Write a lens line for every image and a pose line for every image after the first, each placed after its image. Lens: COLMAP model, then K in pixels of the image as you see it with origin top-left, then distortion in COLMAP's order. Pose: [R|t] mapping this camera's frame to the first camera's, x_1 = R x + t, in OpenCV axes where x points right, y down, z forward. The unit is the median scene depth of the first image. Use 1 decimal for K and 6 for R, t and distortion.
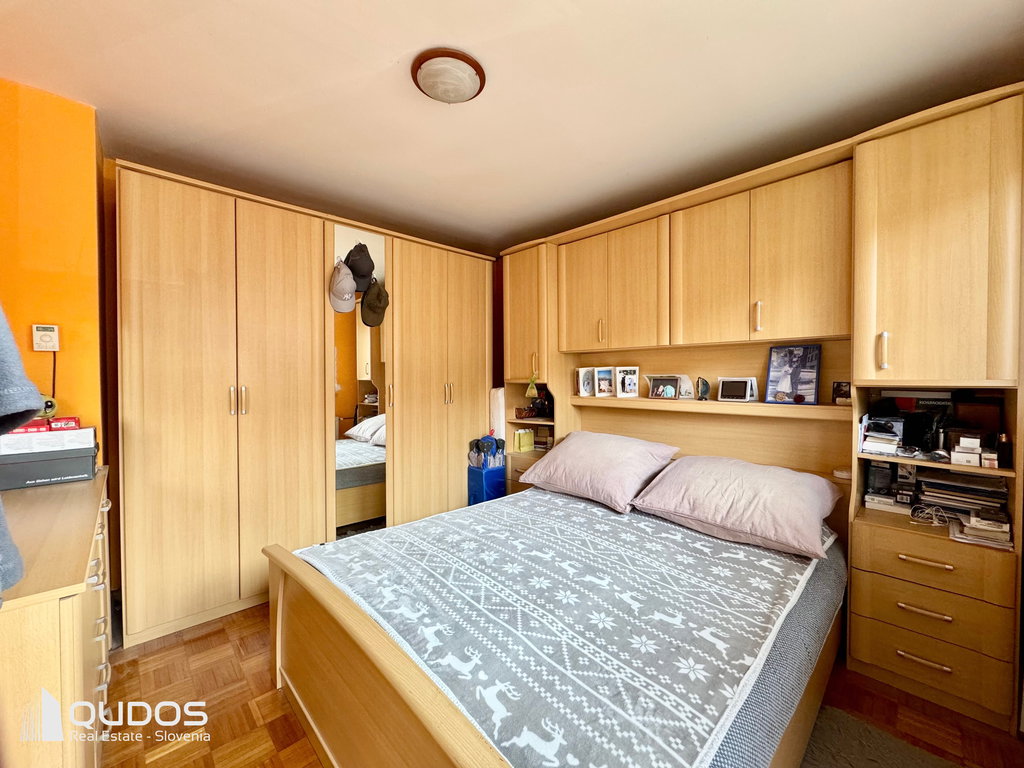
lens RADIAL K [[407.4, 0, 509.2], [0, 407.4, 380.6], [0, 0, 1]] dist [-0.002194, -0.000108]
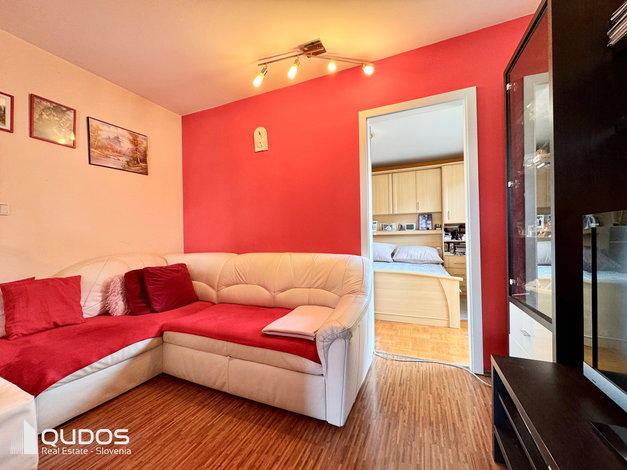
lens RADIAL K [[249.5, 0, 314.8], [0, 249.5, 233.2], [0, 0, 1]] dist [-0.002194, -0.000108]
pose [[0.919976, -0.008860, 0.391874, -1.060883], [0.016184, 0.999751, -0.015389, 0.099438], [-0.391639, 0.020500, 0.919890, -0.638107]]
